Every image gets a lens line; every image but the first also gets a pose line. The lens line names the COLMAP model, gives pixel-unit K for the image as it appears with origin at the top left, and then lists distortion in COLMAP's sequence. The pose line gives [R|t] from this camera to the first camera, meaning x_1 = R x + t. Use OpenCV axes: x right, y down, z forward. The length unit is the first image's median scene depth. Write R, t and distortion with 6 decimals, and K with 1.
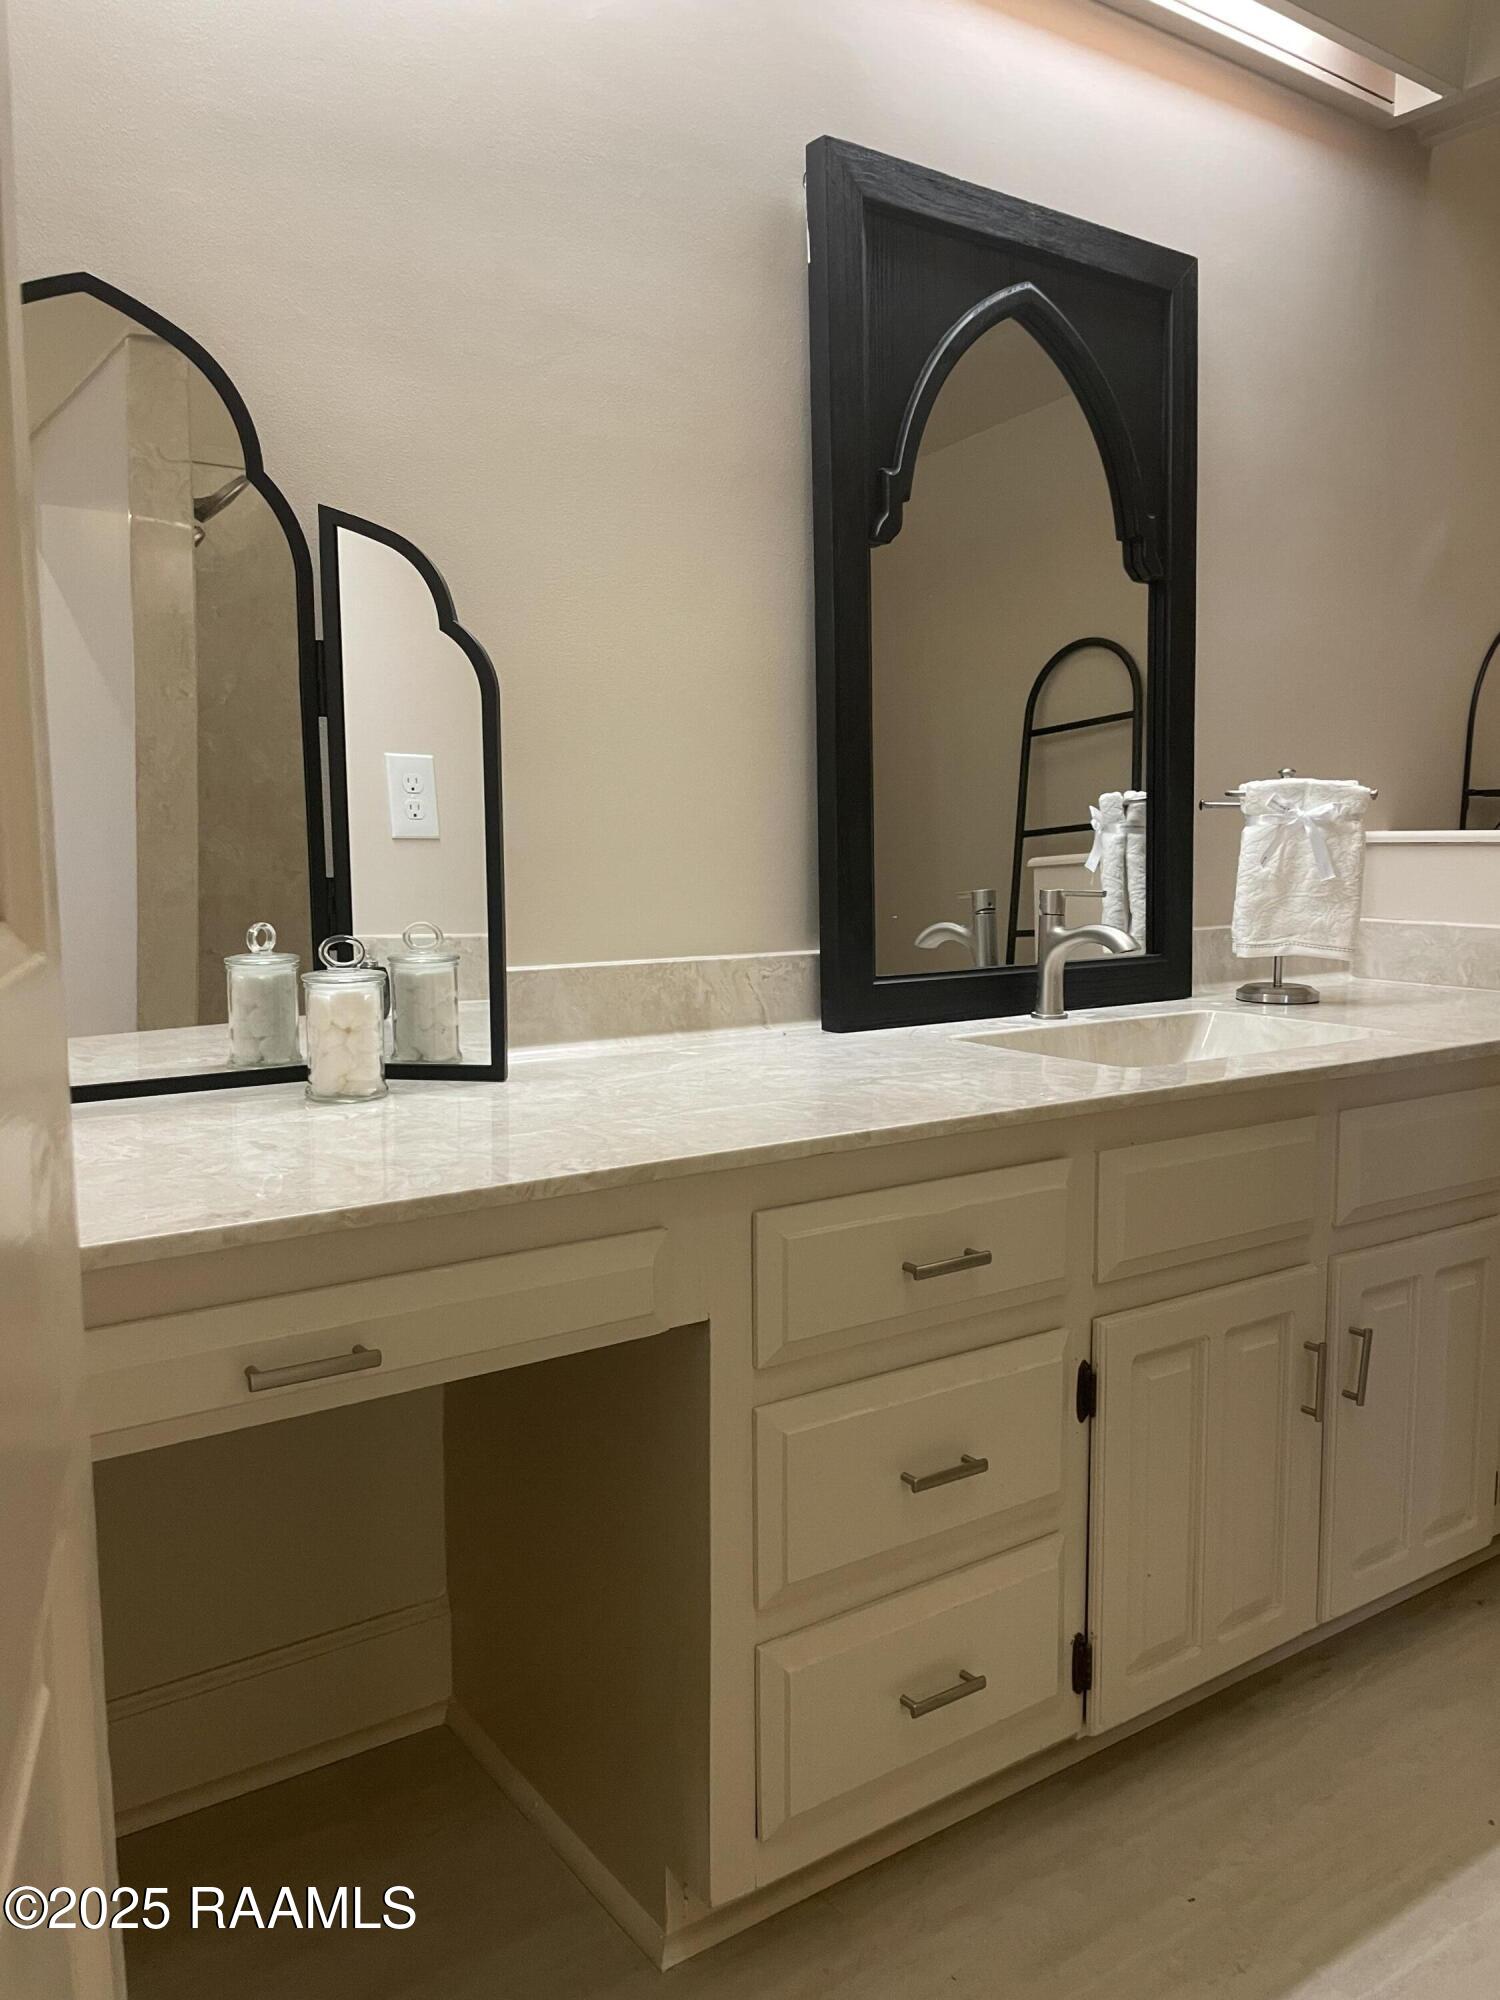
lens RADIAL K [[1530.2, 0, 750.9], [0, 1530.2, 1016.2], [0, 0, 1]] dist [0.097376, -0.128797]
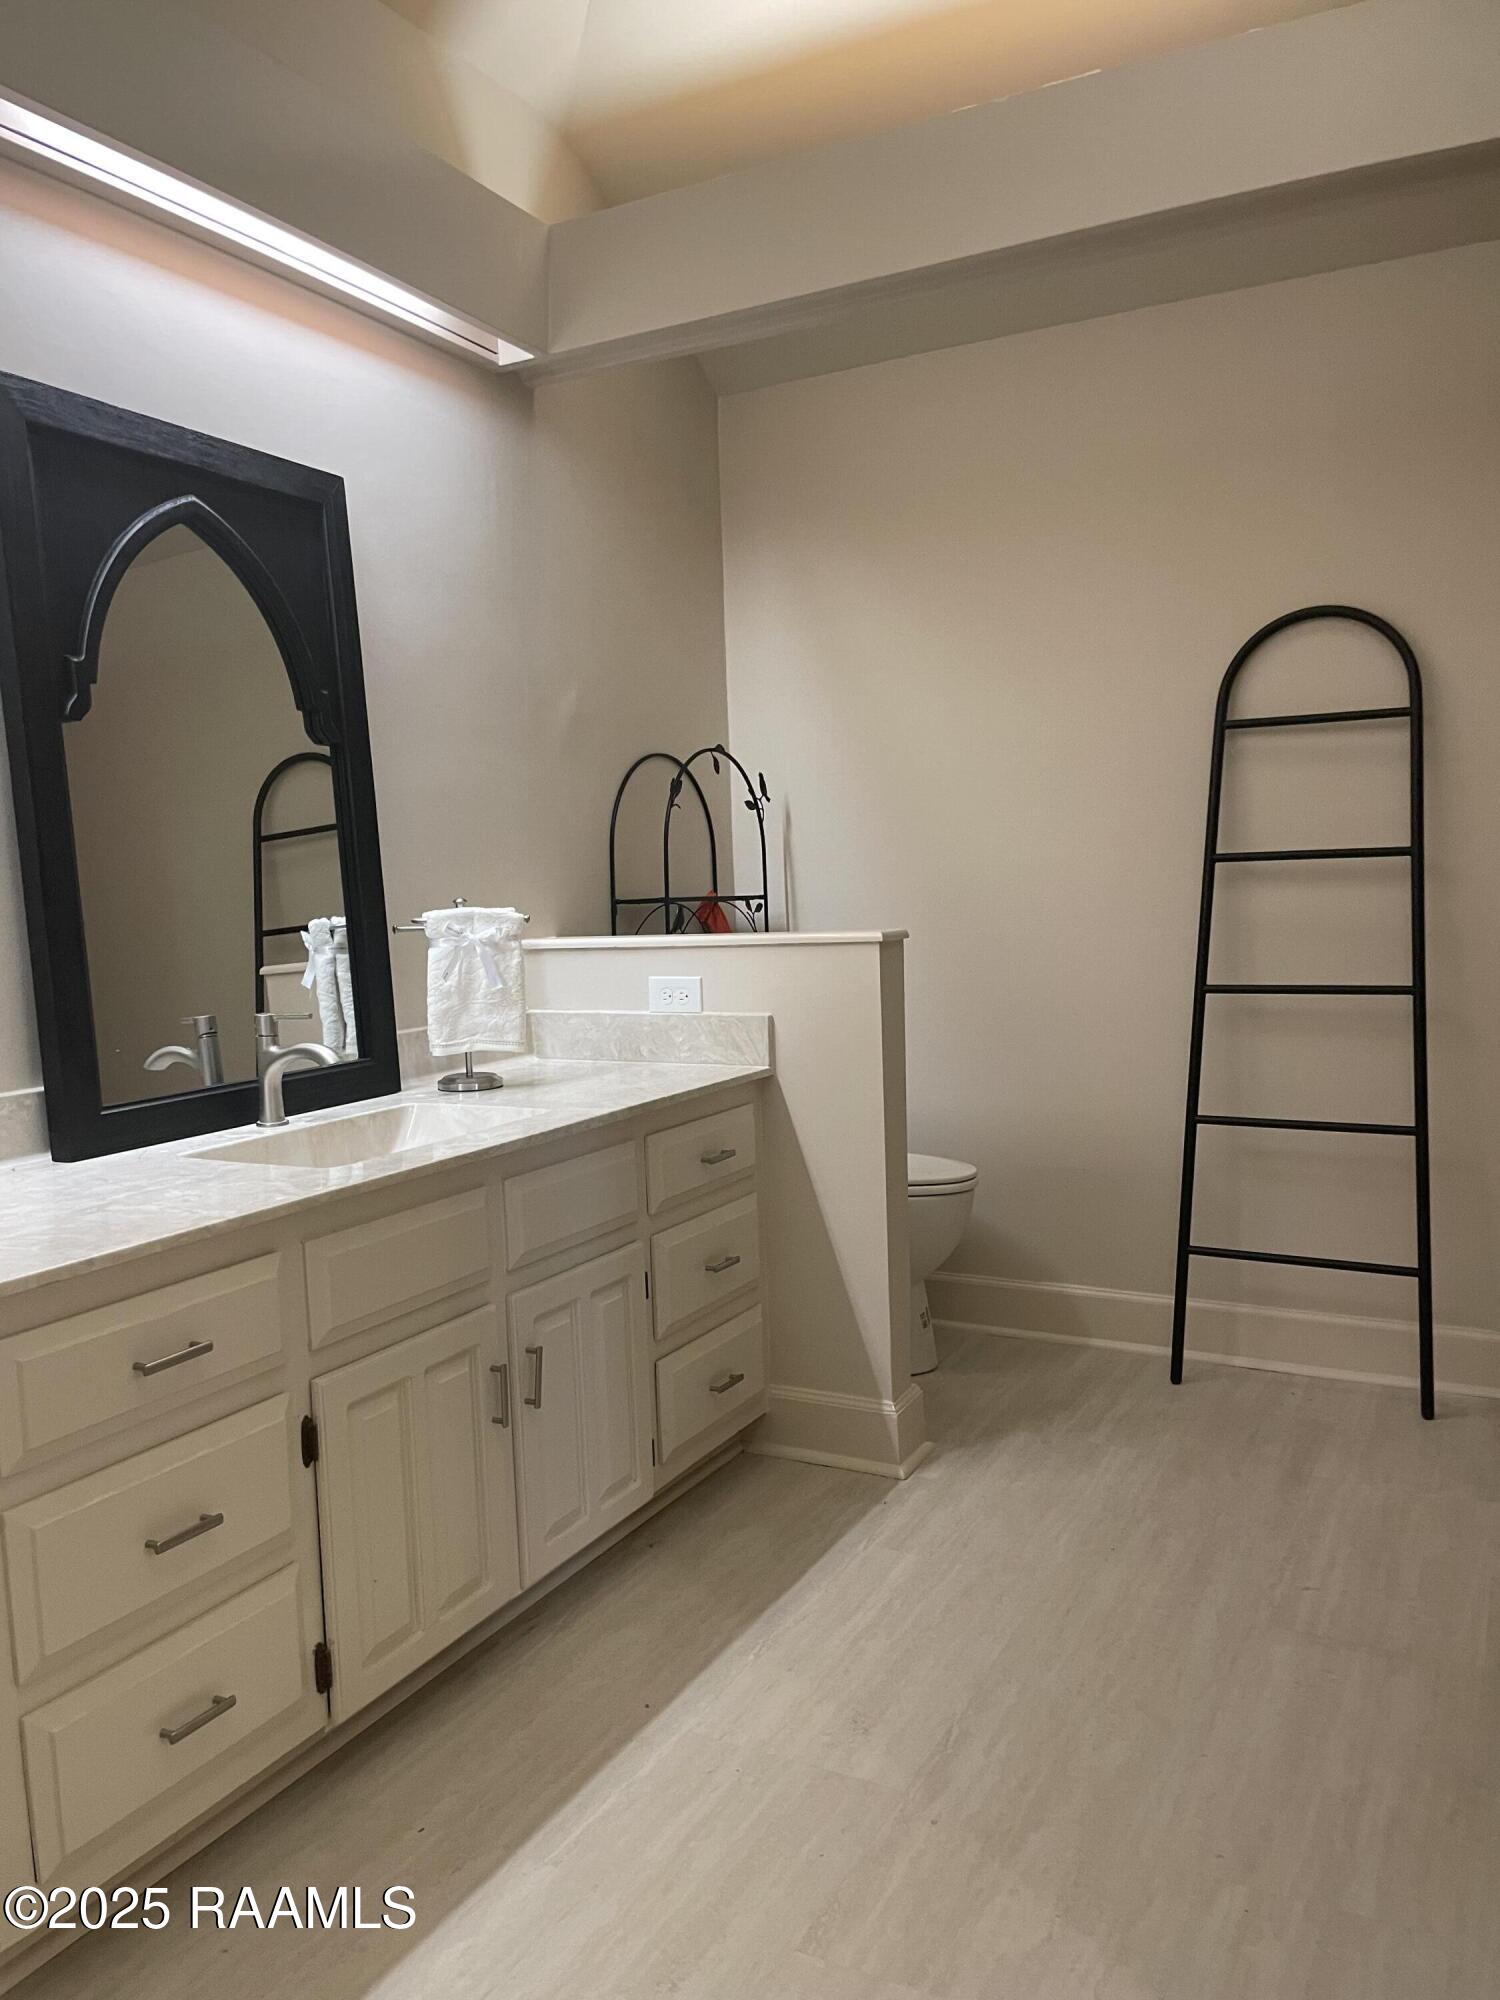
lens RADIAL K [[1530.2, 0, 750.9], [0, 1530.2, 1016.2], [0, 0, 1]] dist [0.097376, -0.128797]
pose [[0.894345, -0.074299, 0.441165, 0.011377], [0.090917, 0.995720, -0.016615, -0.029446], [-0.438043, 0.054969, 0.897272, -0.203844]]
